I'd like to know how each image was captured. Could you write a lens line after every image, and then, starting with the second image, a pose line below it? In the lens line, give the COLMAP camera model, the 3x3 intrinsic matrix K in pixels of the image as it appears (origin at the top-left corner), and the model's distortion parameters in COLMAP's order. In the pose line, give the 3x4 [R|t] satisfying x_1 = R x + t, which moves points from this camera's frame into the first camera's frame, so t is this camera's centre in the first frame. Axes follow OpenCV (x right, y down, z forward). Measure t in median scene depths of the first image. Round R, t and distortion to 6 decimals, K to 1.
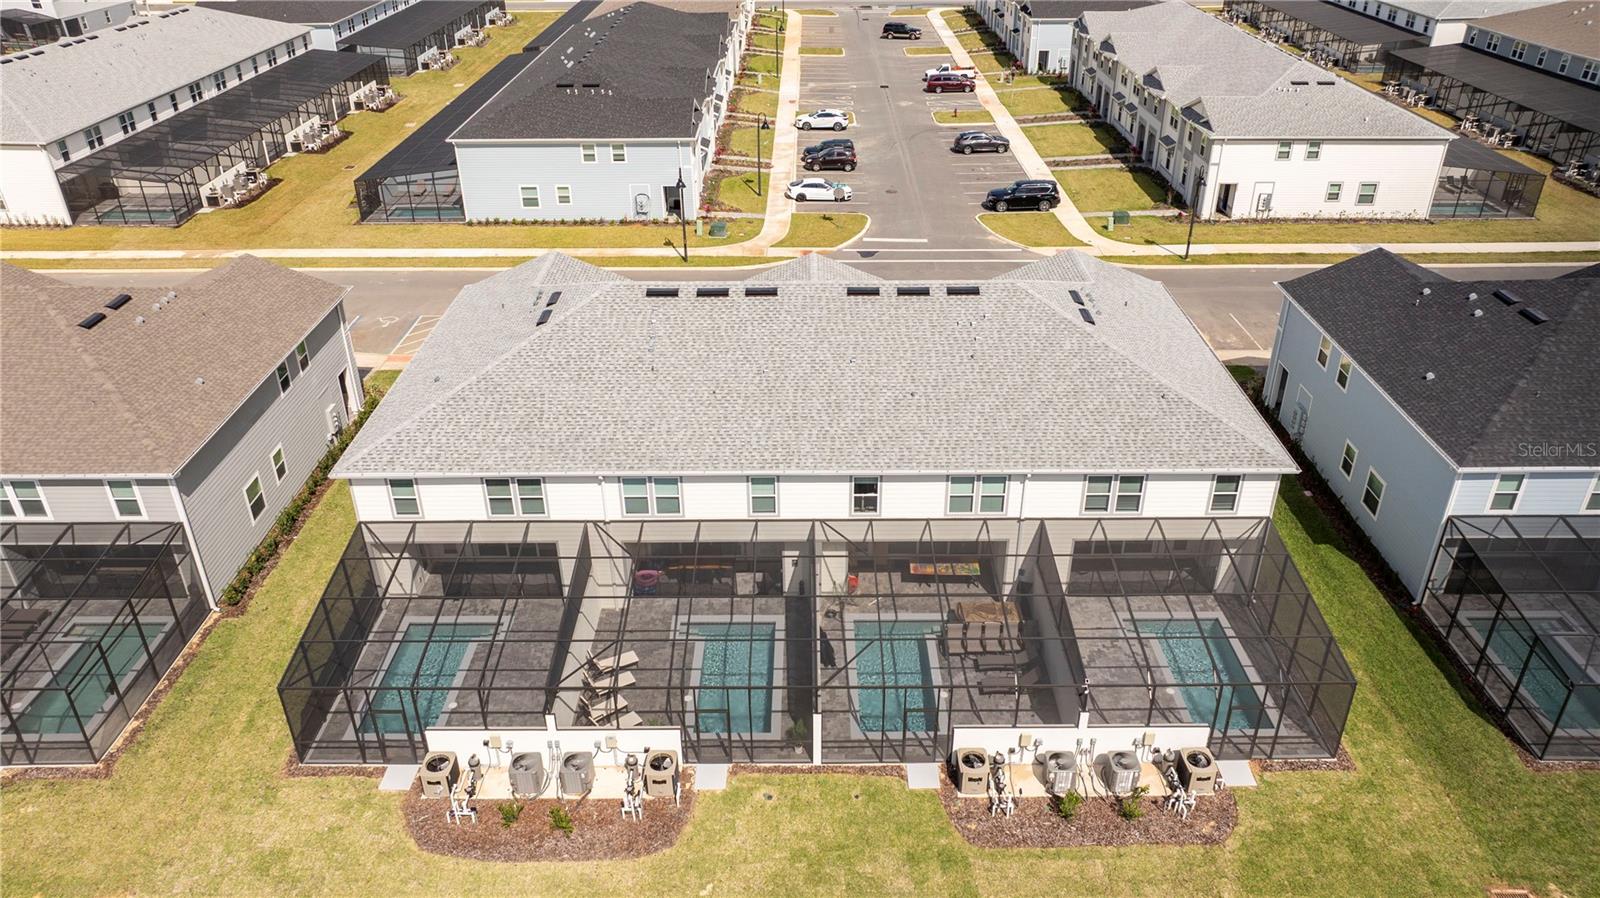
lens RADIAL K [[1120.2, 0, 807.0], [0, 1120.2, 439.3], [0, 0, 1]] dist [-0.024026, 0.006071]
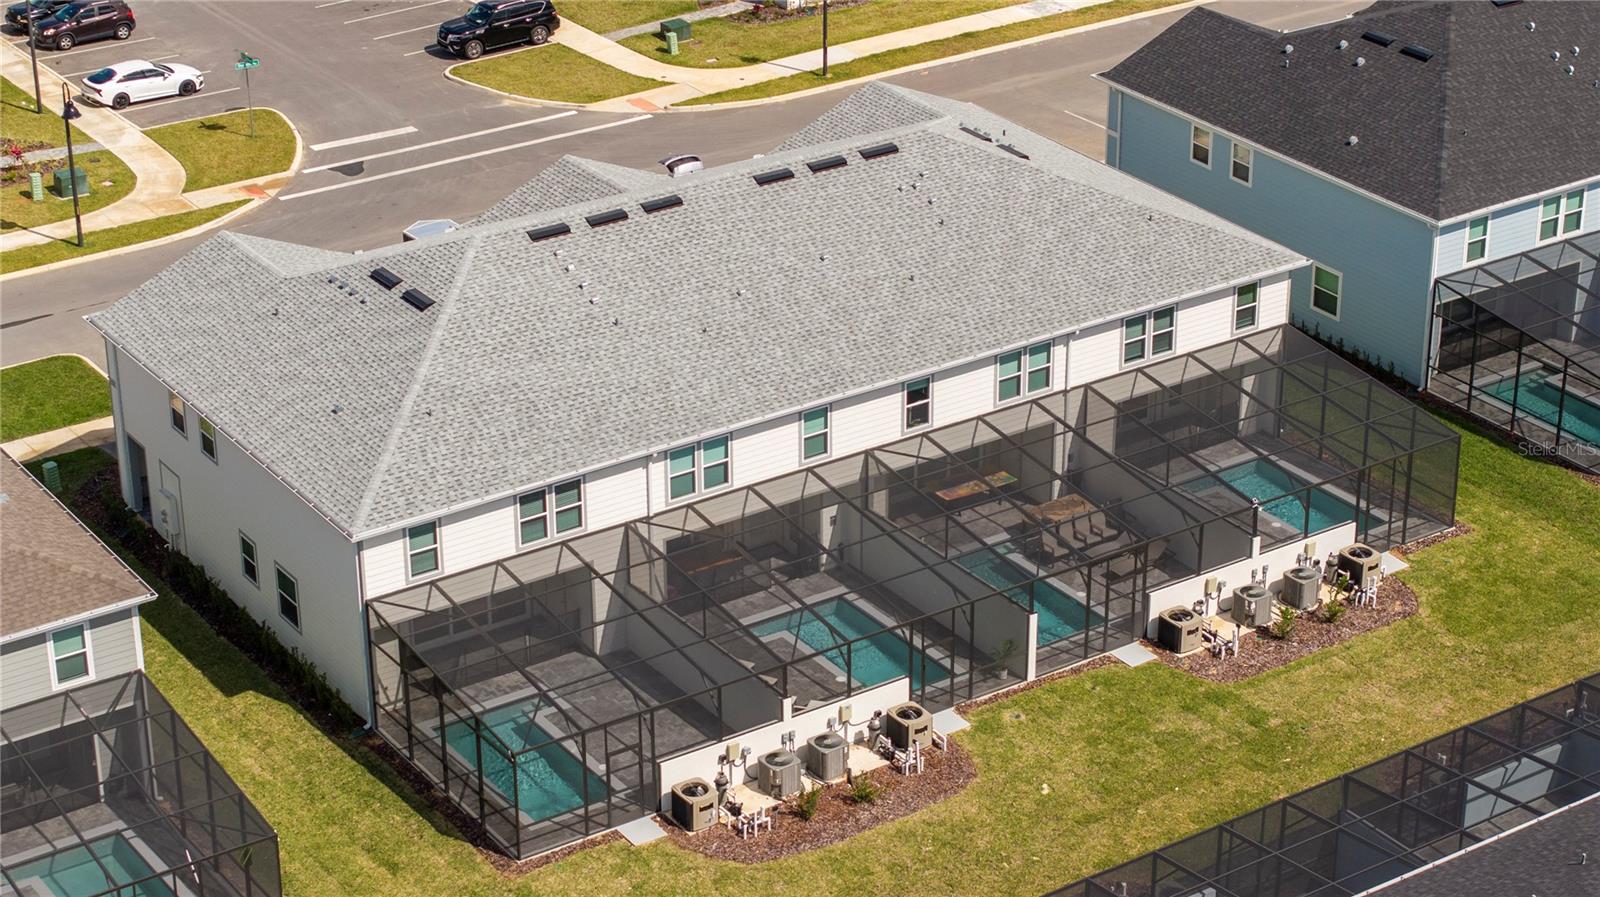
lens RADIAL K [[3244.8, 0, 800.0], [0, 3244.8, 448.5], [0, 0, 1]] dist [-0.083998, -0.155574]
pose [[0.826096, -0.240182, 0.509782, -0.788110], [0.273408, 0.961845, 0.010116, 0.021277], [-0.492761, 0.131021, 0.860244, -0.640373]]
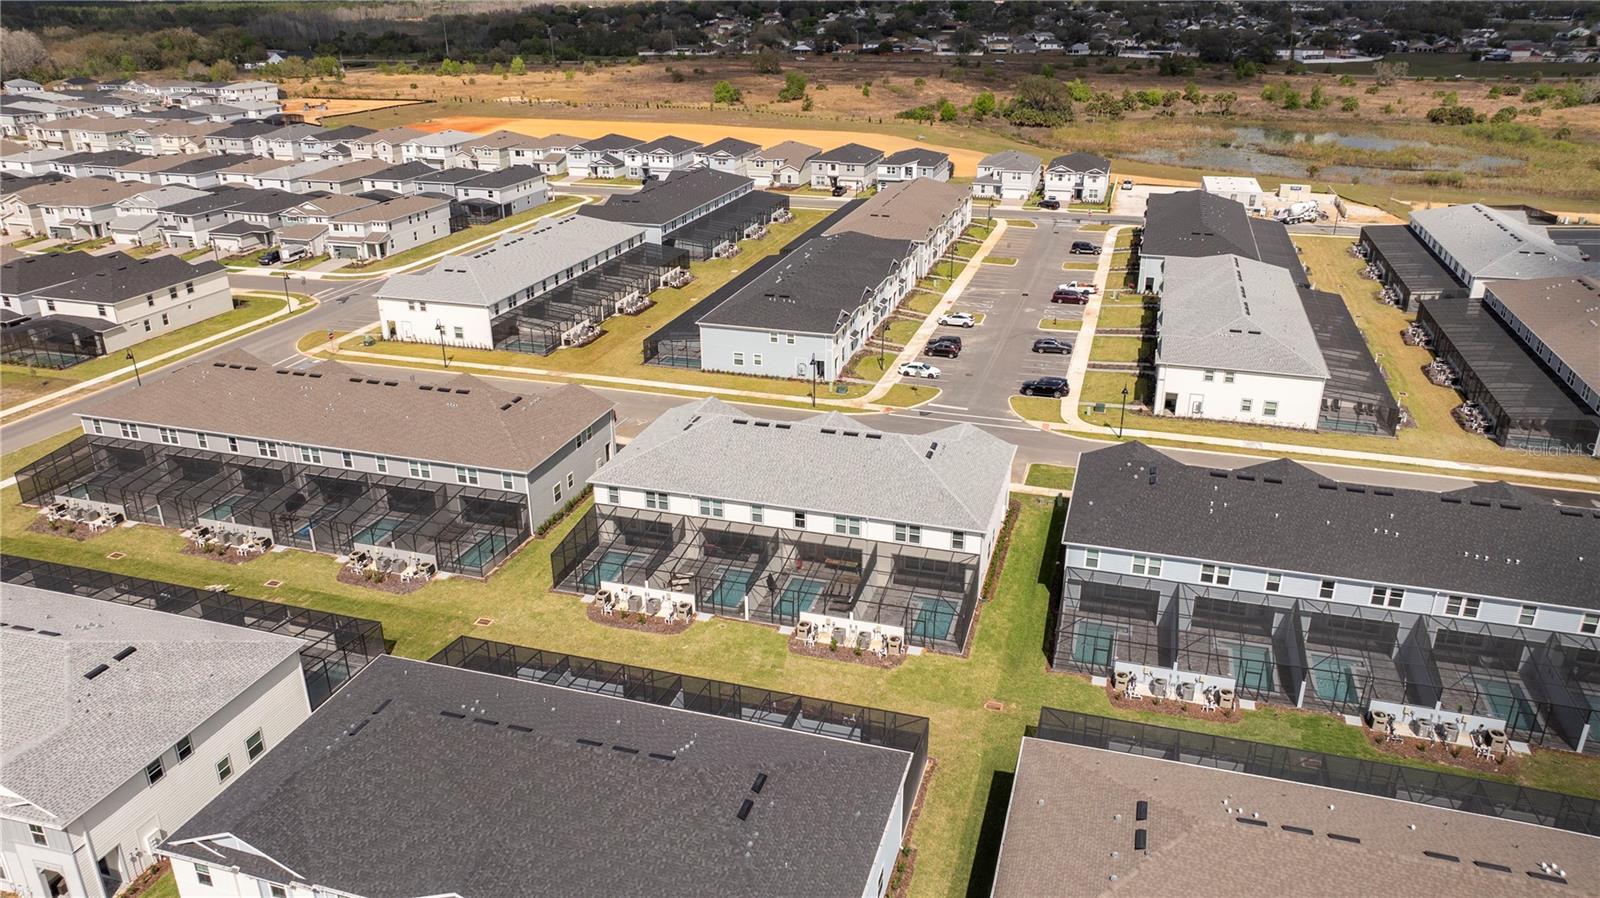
lens RADIAL K [[1120.2, 0, 807.0], [0, 1120.2, 439.3], [0, 0, 1]] dist [-0.024026, 0.006071]
pose [[0.956880, 0.111747, -0.268128, 0.413100], [-0.142842, 0.984746, -0.099355, 0.071671], [0.252936, 0.133371, 0.958246, -0.747473]]
